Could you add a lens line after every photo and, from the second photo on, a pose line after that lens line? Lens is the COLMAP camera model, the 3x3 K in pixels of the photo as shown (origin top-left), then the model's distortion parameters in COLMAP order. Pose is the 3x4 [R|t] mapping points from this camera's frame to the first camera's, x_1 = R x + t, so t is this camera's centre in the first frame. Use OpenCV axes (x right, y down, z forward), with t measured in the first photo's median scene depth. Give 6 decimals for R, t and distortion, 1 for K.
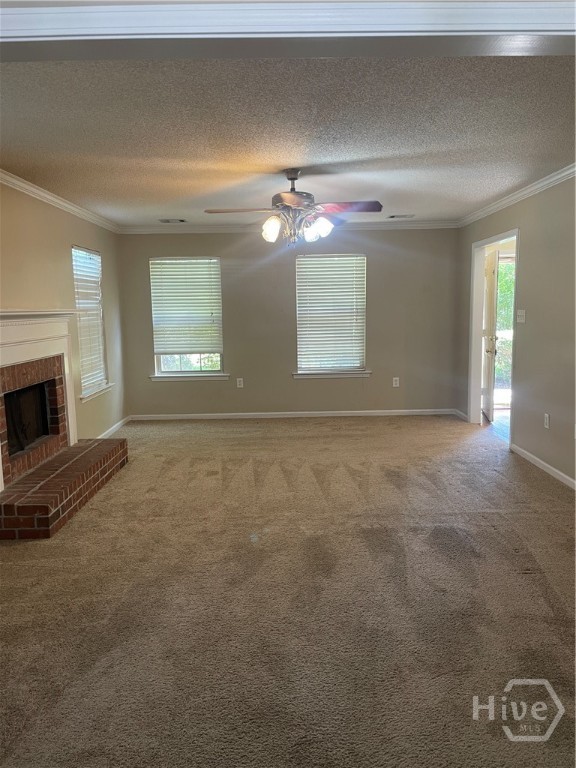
lens RADIAL K [[578.1, 0, 288.0], [0, 578.1, 384.0], [0, 0, 1]] dist [0.105726, -0.140664]
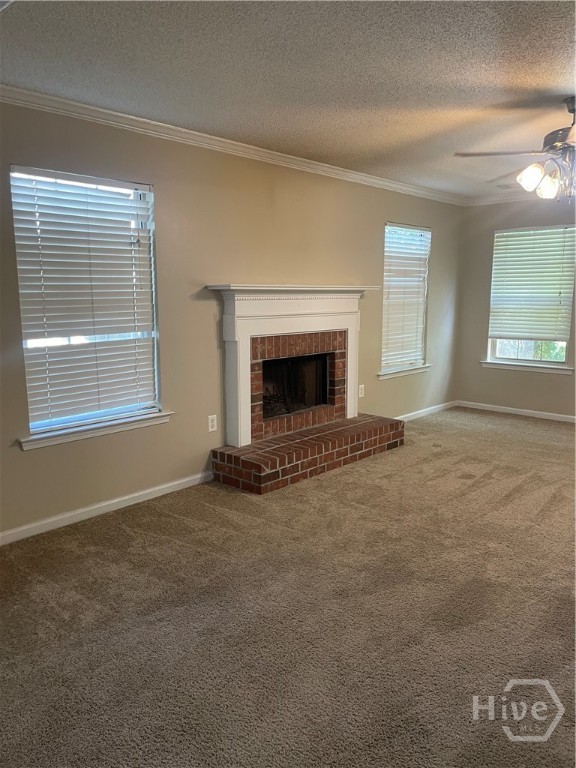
lens RADIAL K [[578.1, 0, 288.0], [0, 578.1, 384.0], [0, 0, 1]] dist [0.105726, -0.140664]
pose [[0.730265, 0.124164, -0.671785, 0.245642], [-0.103237, 0.992109, 0.071145, -0.017755], [0.675318, 0.017398, 0.737321, 0.175763]]
